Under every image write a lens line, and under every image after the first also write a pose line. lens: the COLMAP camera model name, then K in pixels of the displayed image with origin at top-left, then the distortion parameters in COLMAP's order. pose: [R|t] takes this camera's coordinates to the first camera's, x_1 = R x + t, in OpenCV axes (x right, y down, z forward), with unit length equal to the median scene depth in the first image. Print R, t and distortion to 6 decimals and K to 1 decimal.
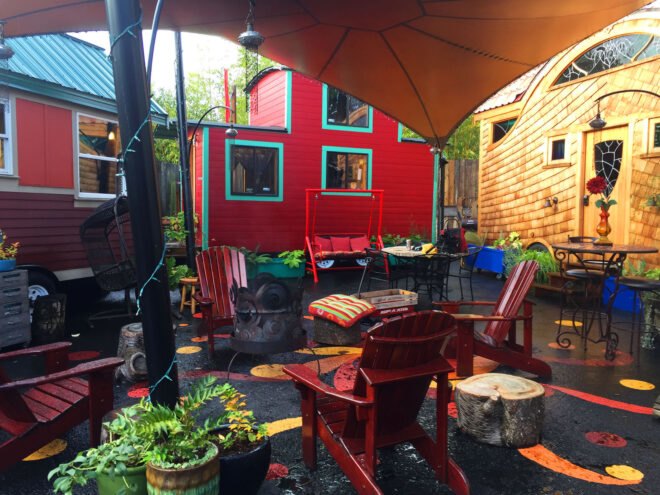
lens RADIAL K [[565.8, 0, 330.0], [0, 565.8, 246.1], [0, 0, 1]] dist [0.042226, -0.006928]
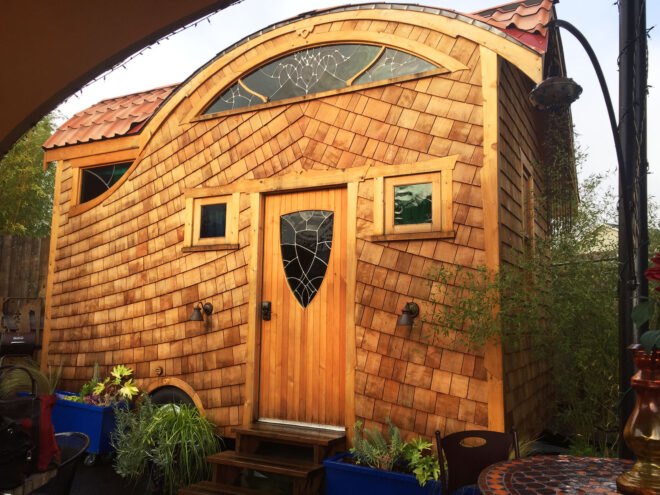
lens RADIAL K [[565.8, 0, 329.6], [0, 565.8, 244.9], [0, 0, 1]] dist [0.042226, -0.006928]
pose [[0.718190, 0.089752, 0.690035, 0.090336], [0.034024, 0.985931, -0.163651, -0.046151], [-0.695015, 0.141010, 0.705032, 0.505864]]
